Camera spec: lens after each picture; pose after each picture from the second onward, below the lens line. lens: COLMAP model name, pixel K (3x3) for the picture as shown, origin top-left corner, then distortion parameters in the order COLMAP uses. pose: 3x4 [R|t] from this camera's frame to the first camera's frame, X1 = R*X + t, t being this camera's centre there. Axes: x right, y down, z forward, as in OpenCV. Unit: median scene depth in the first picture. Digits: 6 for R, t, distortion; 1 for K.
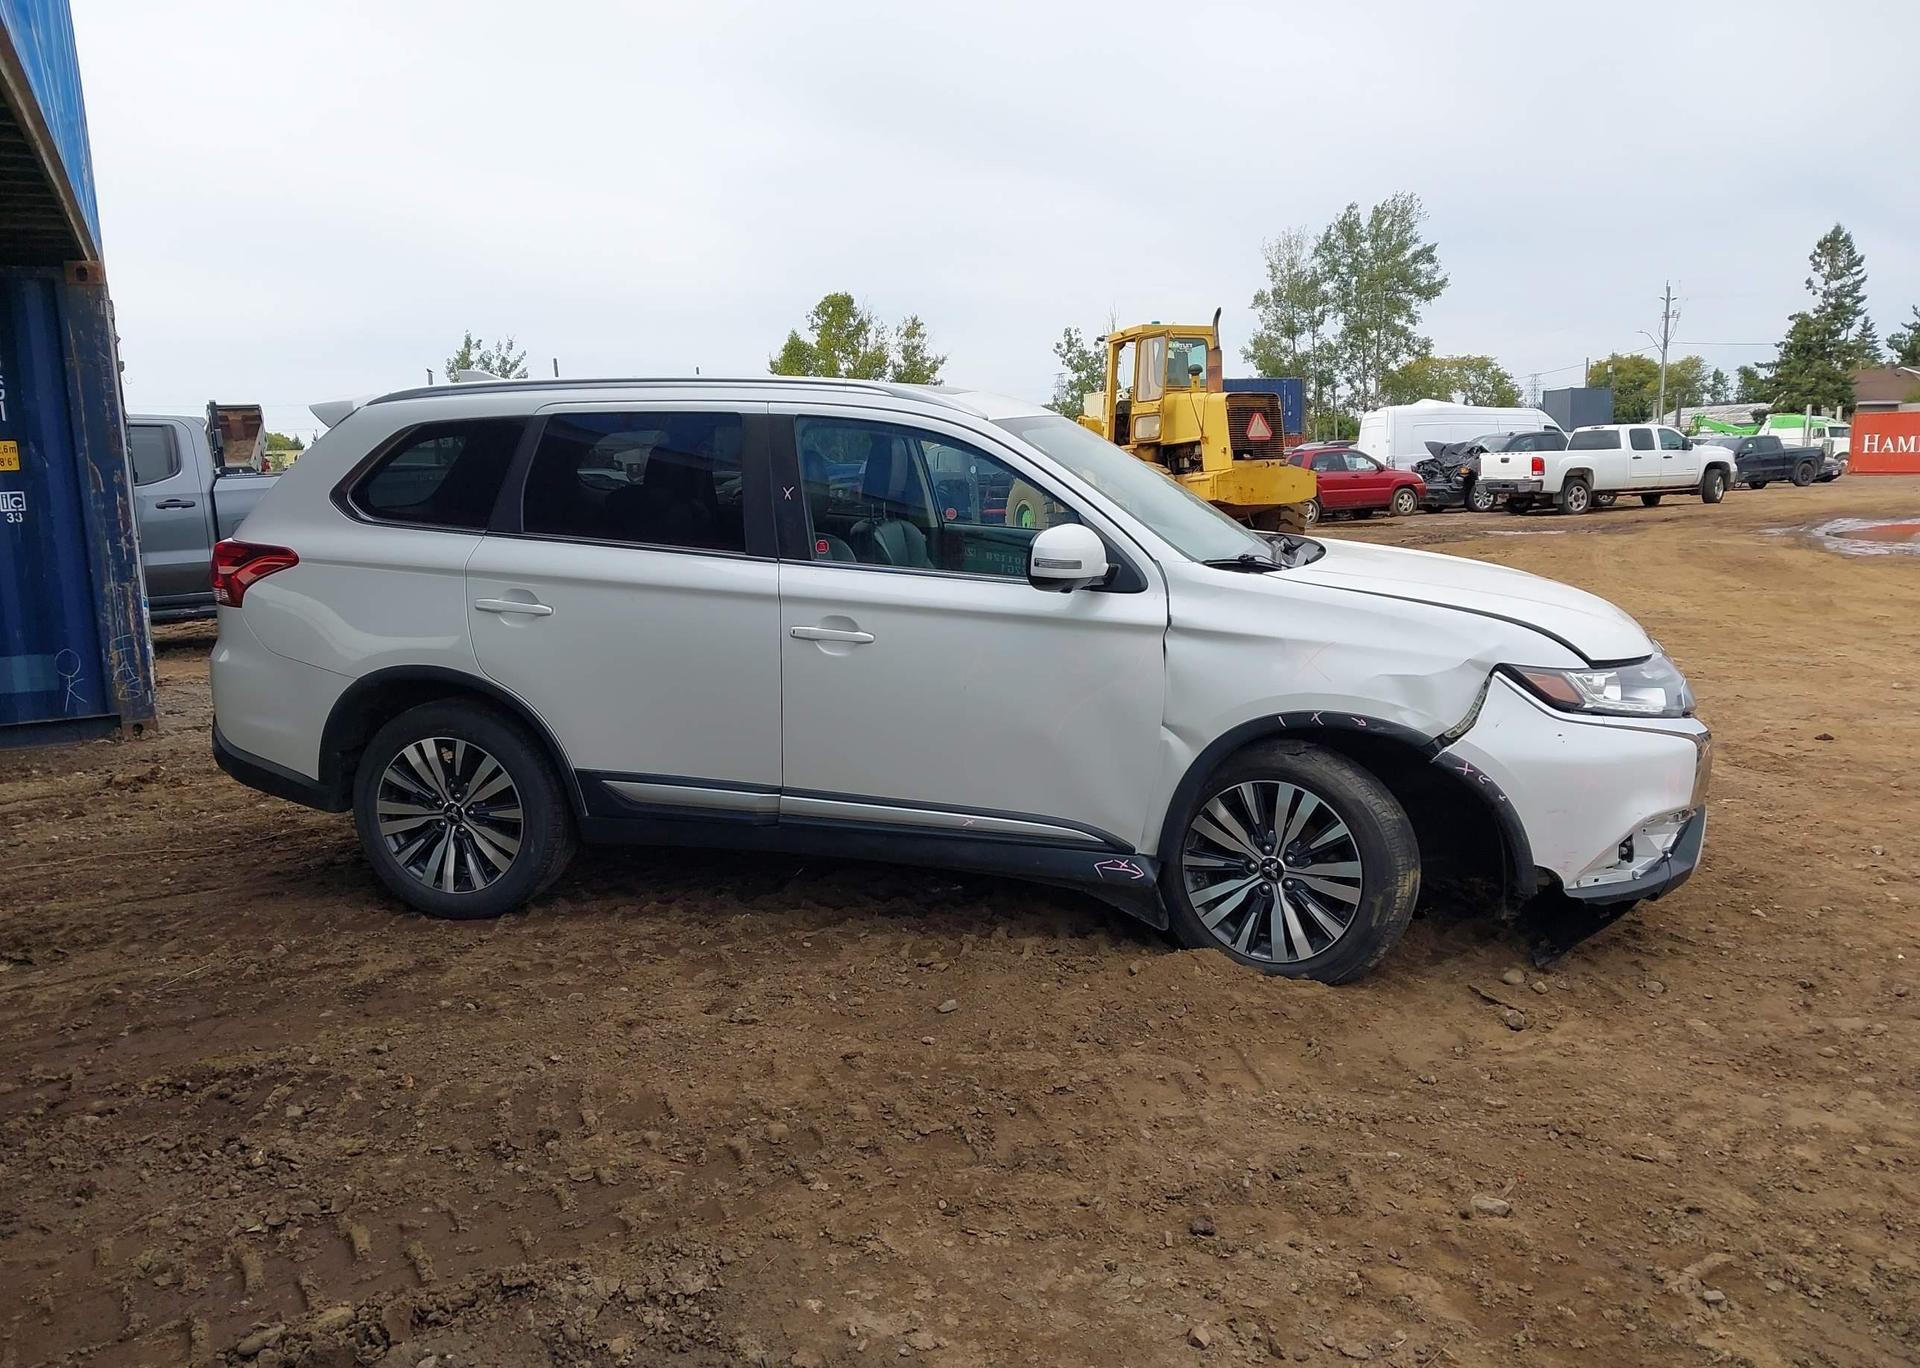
lens RADIAL K [[1515.5, 0, 954.7], [0, 1515.5, 682.0], [0, 0, 1]] dist [0.037848, -0.036294]
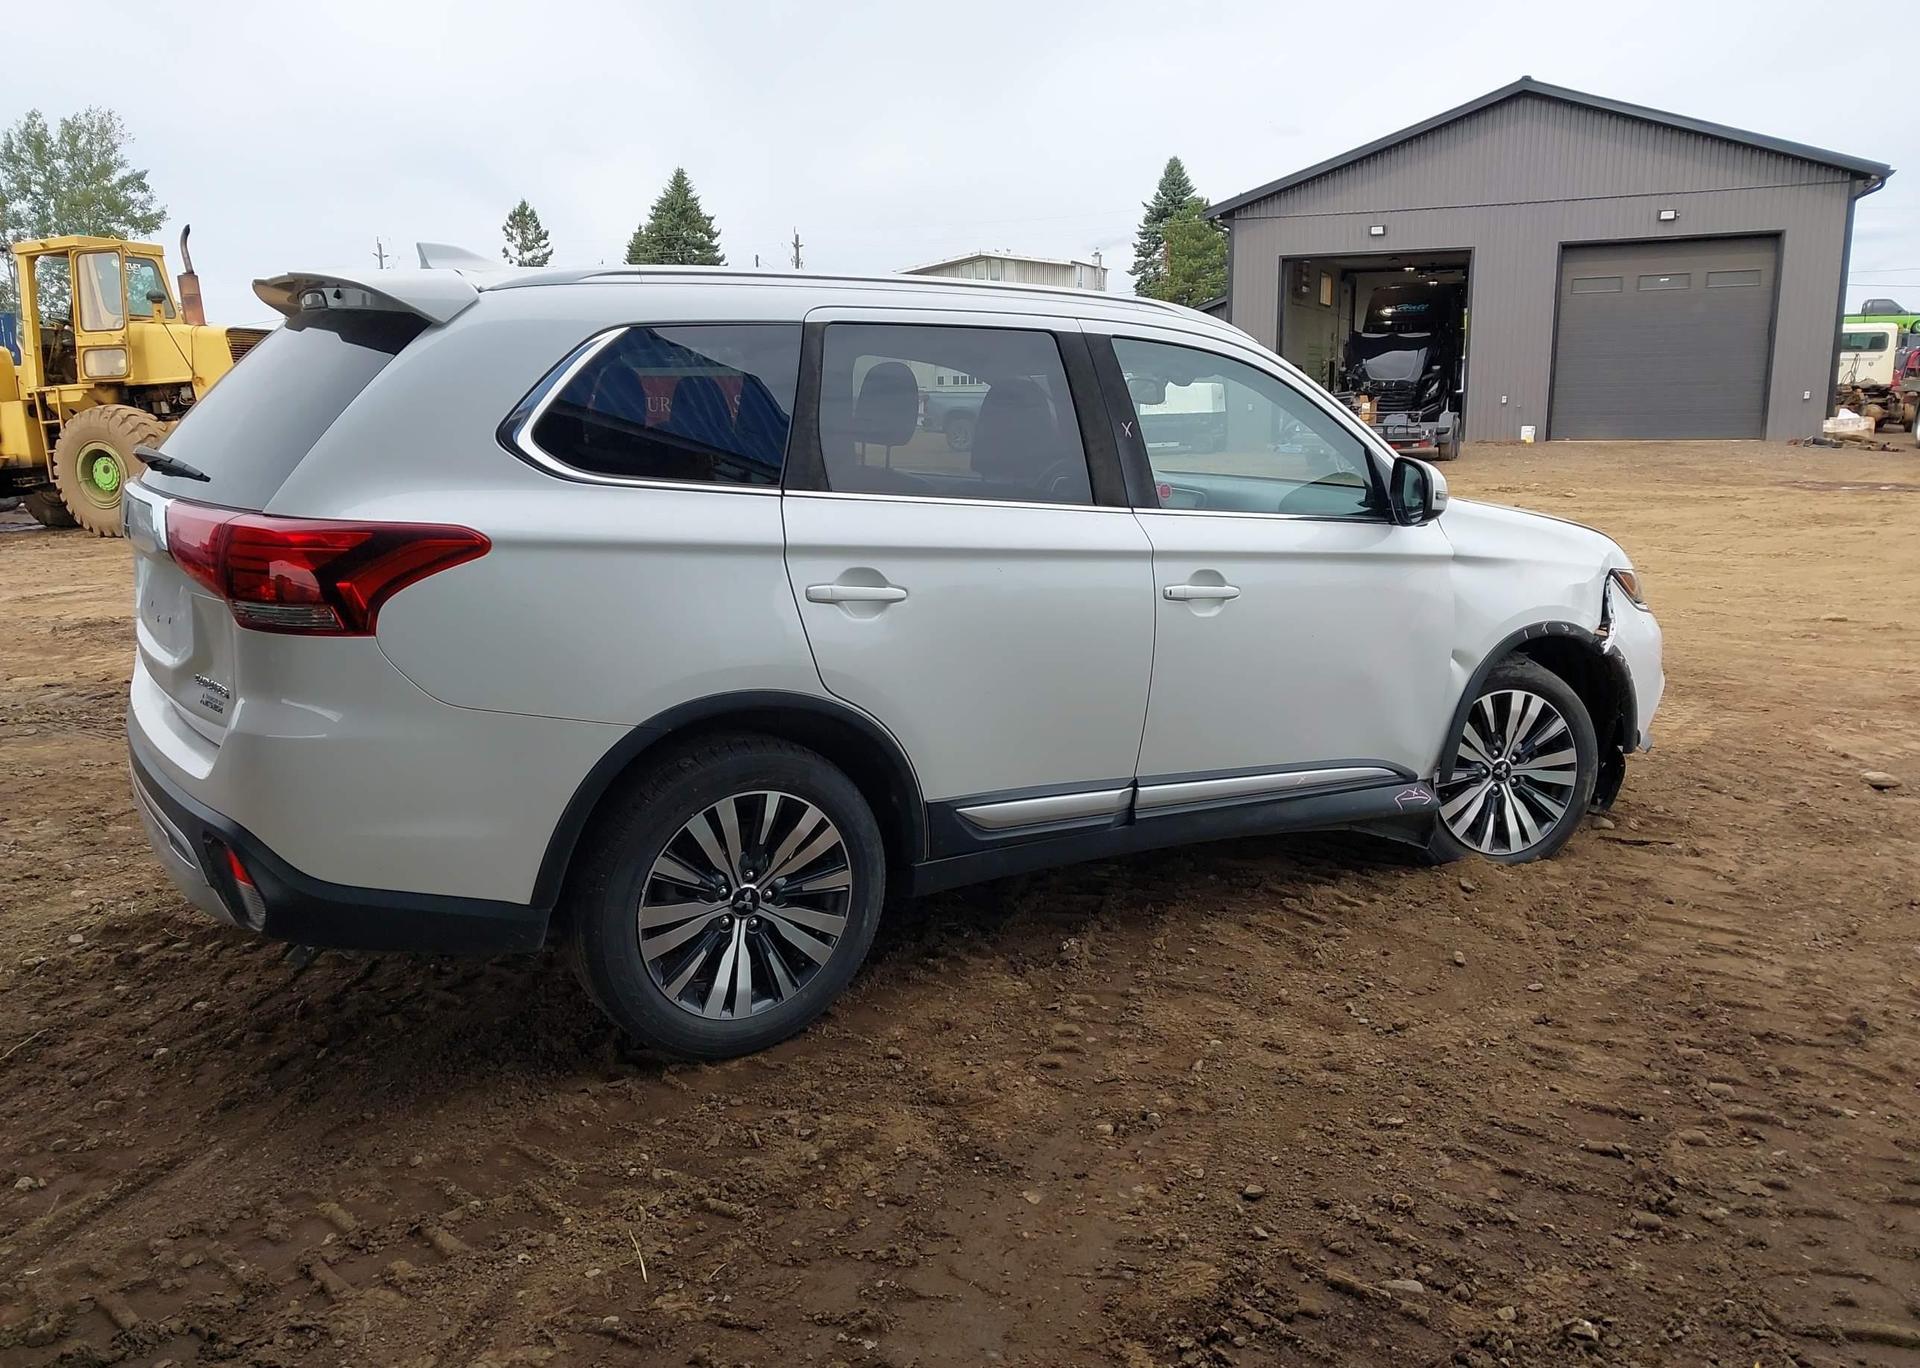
lens RADIAL K [[1515.5, 0, 963.9], [0, 1515.5, 676.7], [0, 0, 1]] dist [0.037848, -0.036294]
pose [[0.687362, -0.117493, 0.716749, -0.753706], [0.098525, 0.992791, 0.068258, -0.051979], [-0.719602, 0.023700, 0.693982, 0.460188]]
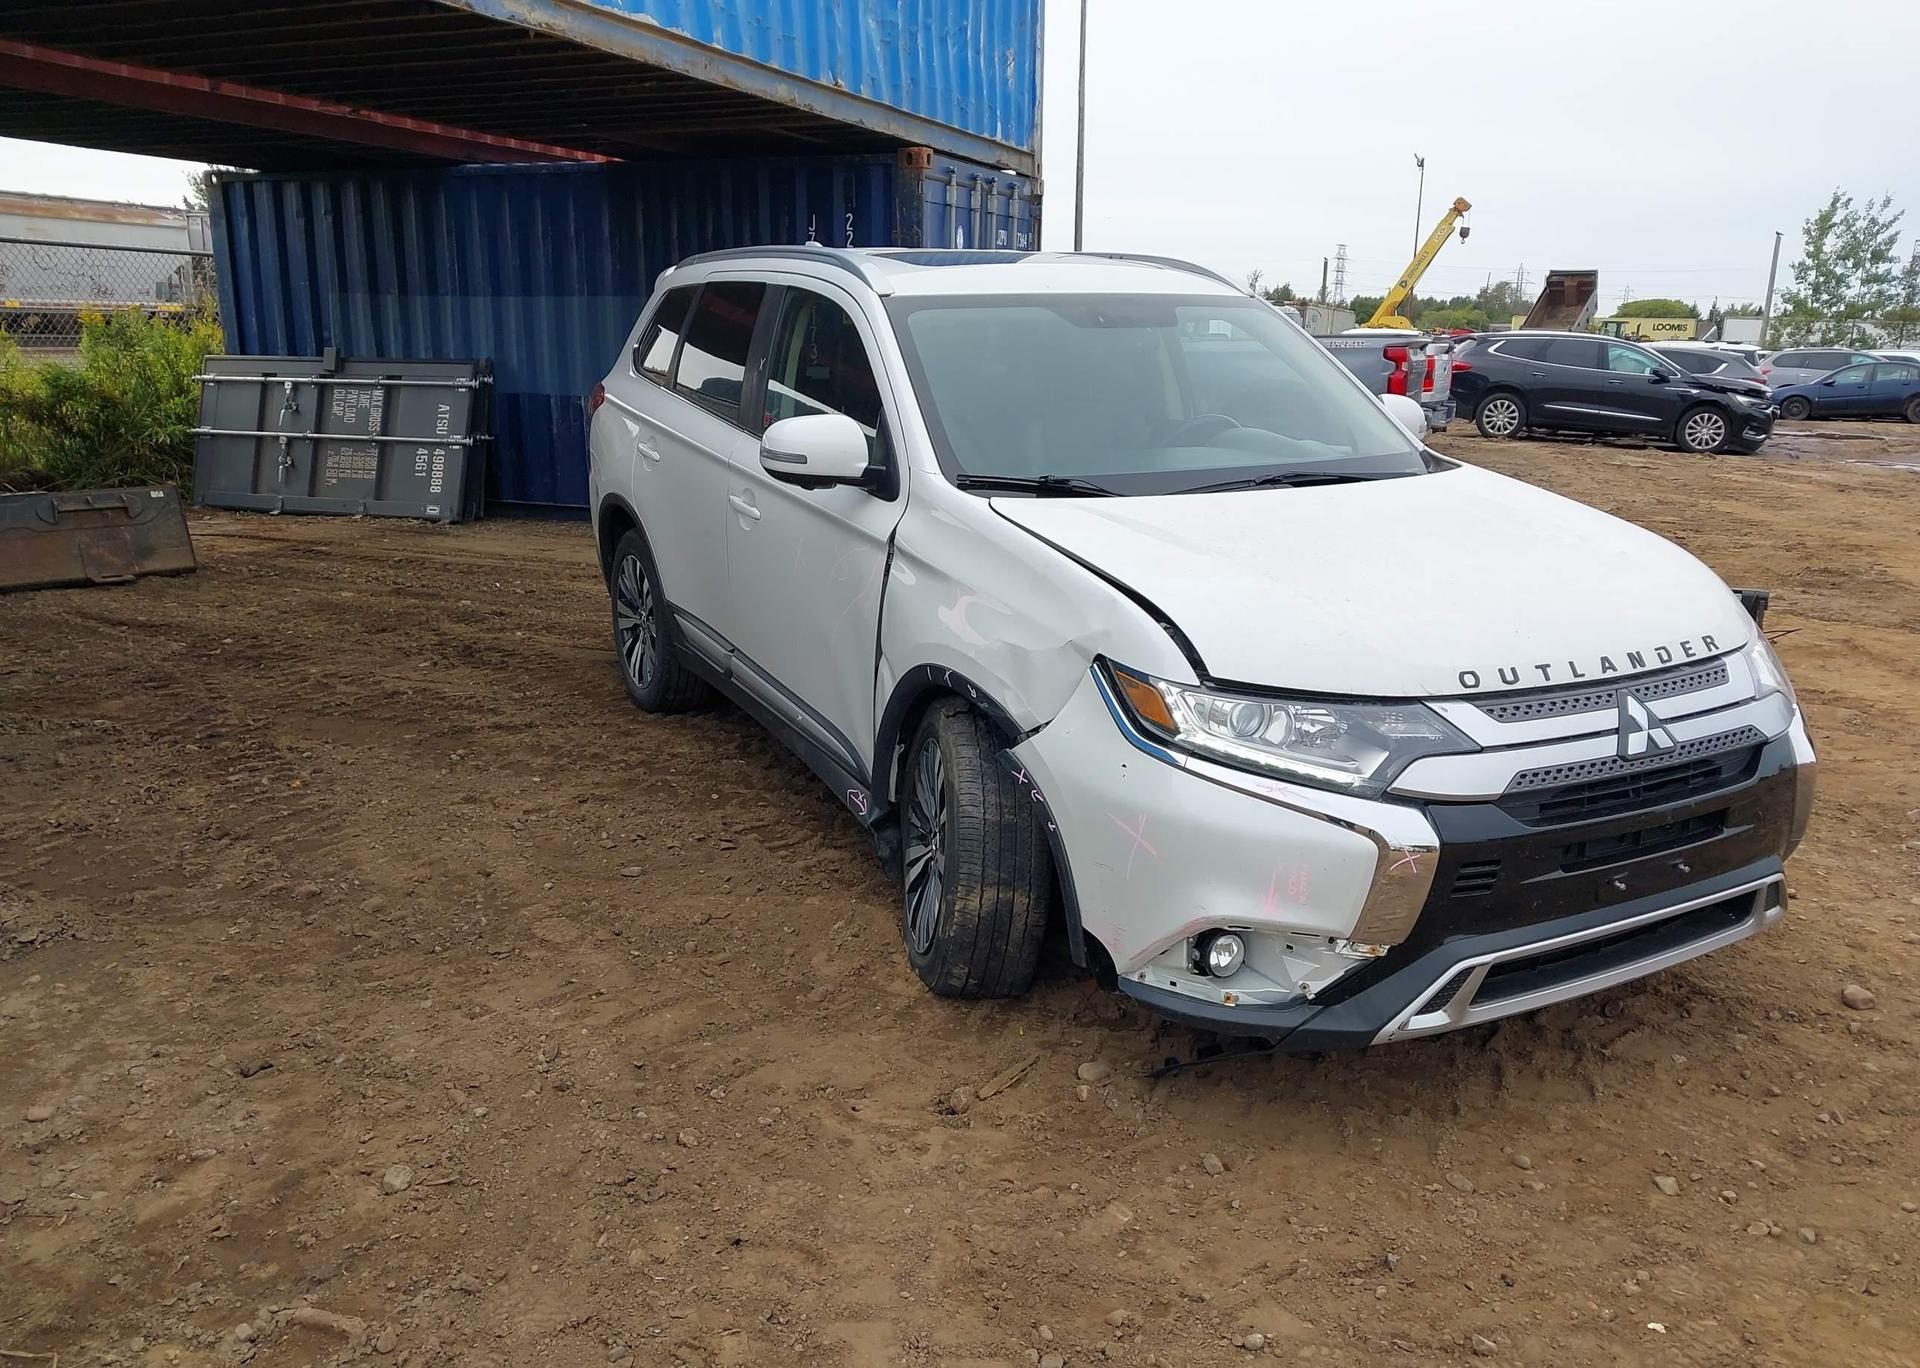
lens RADIAL K [[1515.5, 0, 959.1], [0, 1515.5, 682.4], [0, 0, 1]] dist [0.037848, -0.036294]
pose [[0.646695, 0.211094, -0.732956, 0.736315], [-0.148791, 0.977393, 0.150213, -0.084868], [0.748095, 0.011915, 0.663484, 0.399266]]
